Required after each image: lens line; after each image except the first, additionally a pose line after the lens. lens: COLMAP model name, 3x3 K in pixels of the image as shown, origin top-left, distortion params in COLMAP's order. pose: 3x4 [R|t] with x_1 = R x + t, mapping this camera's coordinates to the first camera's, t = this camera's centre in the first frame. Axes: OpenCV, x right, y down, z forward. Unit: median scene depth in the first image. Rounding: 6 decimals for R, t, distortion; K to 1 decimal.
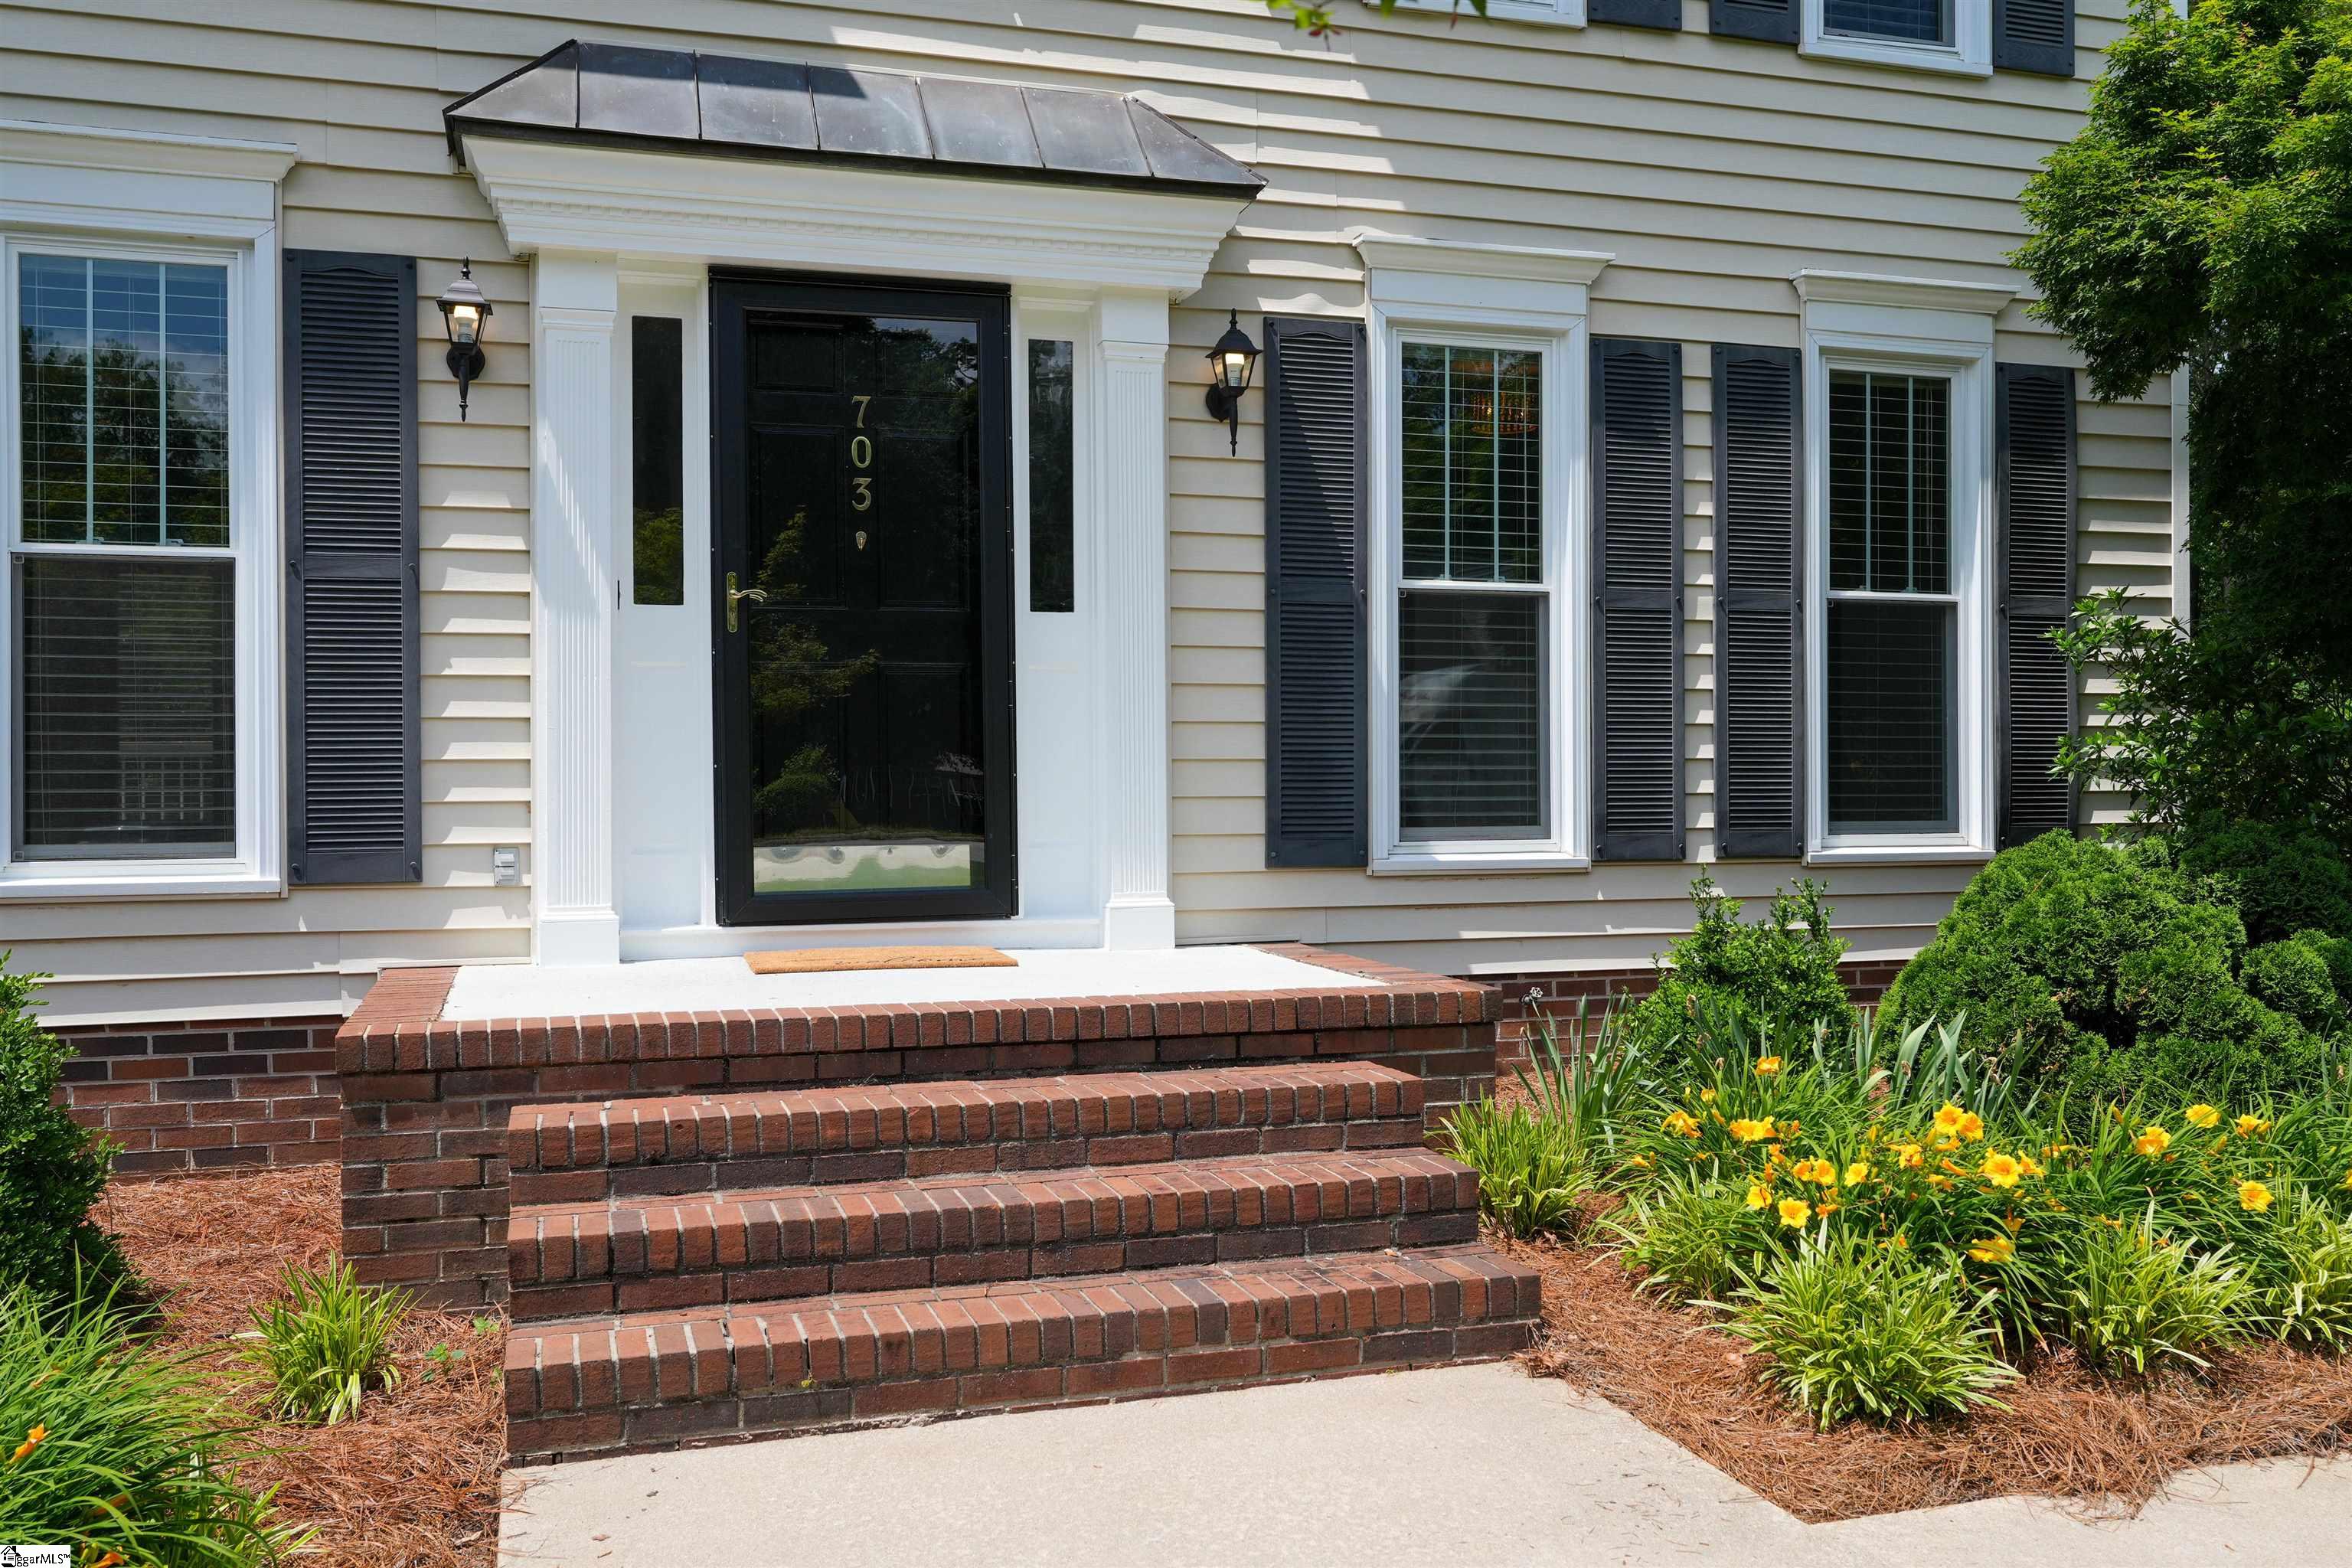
lens RADIAL K [[1962.3, 0, 1190.4], [0, 1962.3, 783.9], [0, 0, 1]] dist [0.029944, 0.002359]
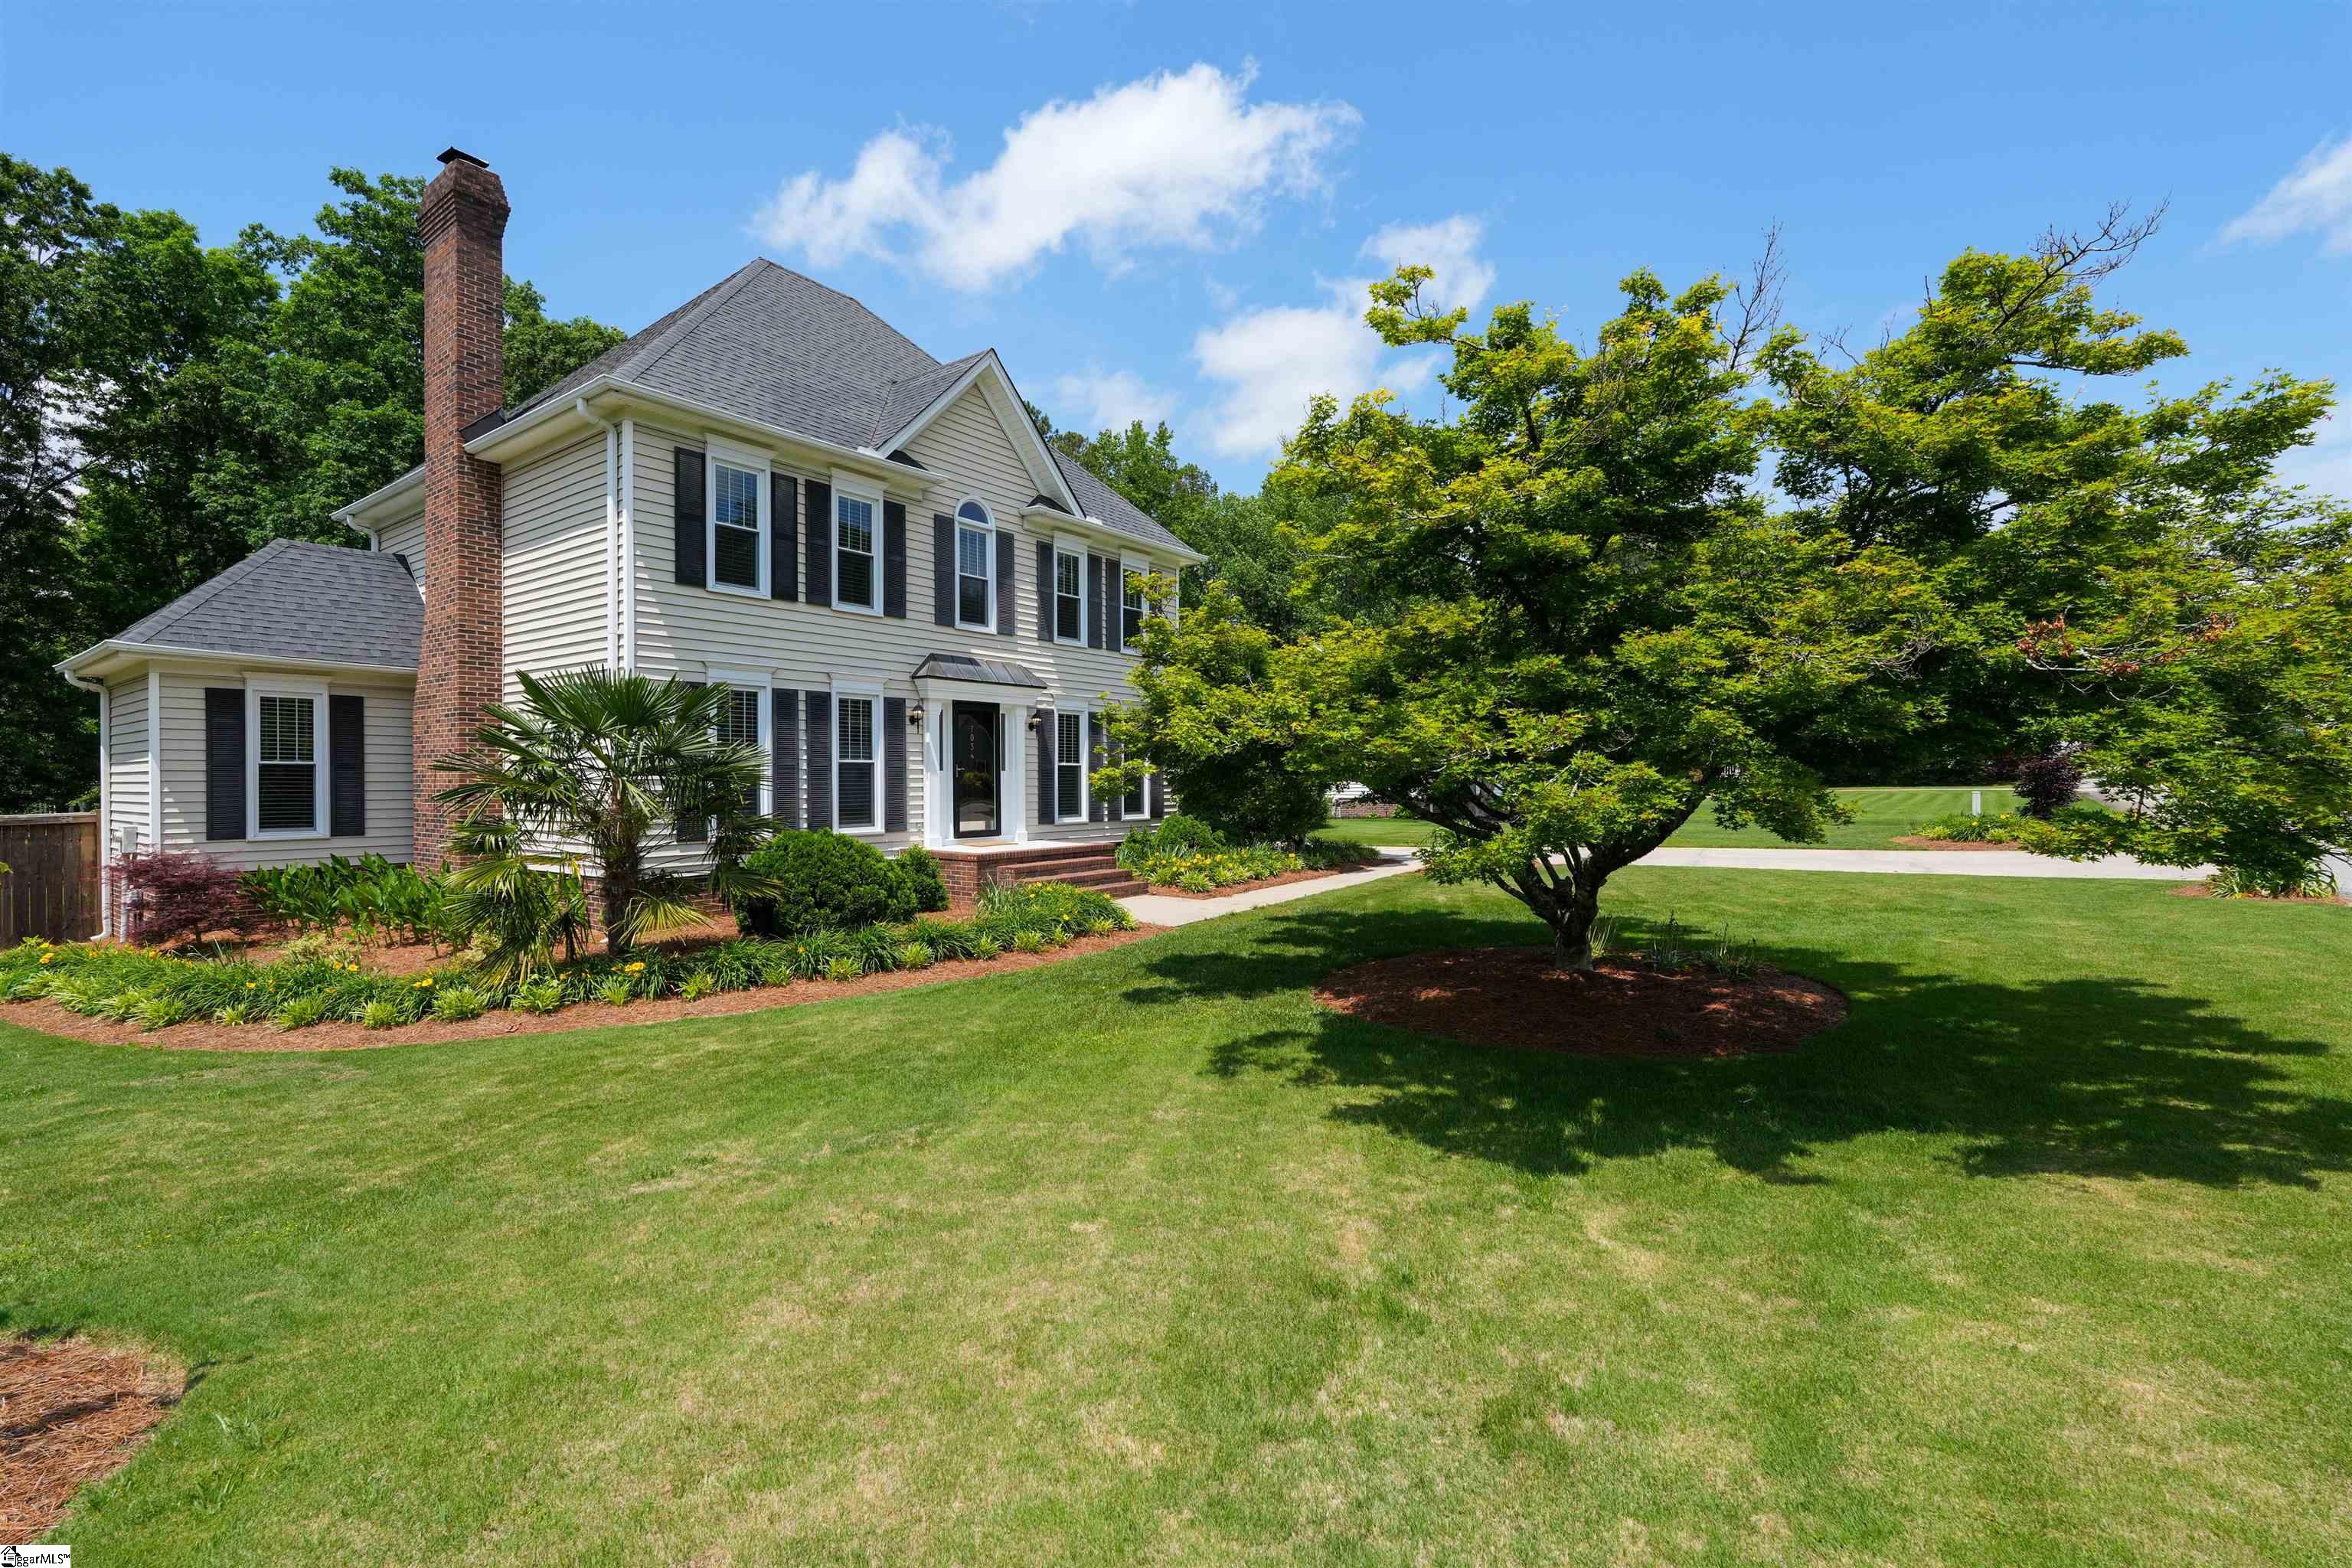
lens RADIAL K [[1044.8, 0, 1165.8], [0, 1044.8, 796.2], [0, 0, 1]] dist [0.001865, -0.000008]
pose [[0.809559, -0.005008, 0.587017, -1.213190], [-0.005783, 0.999847, 0.016505, -0.069291], [-0.587010, -0.016756, 0.809406, -1.255581]]
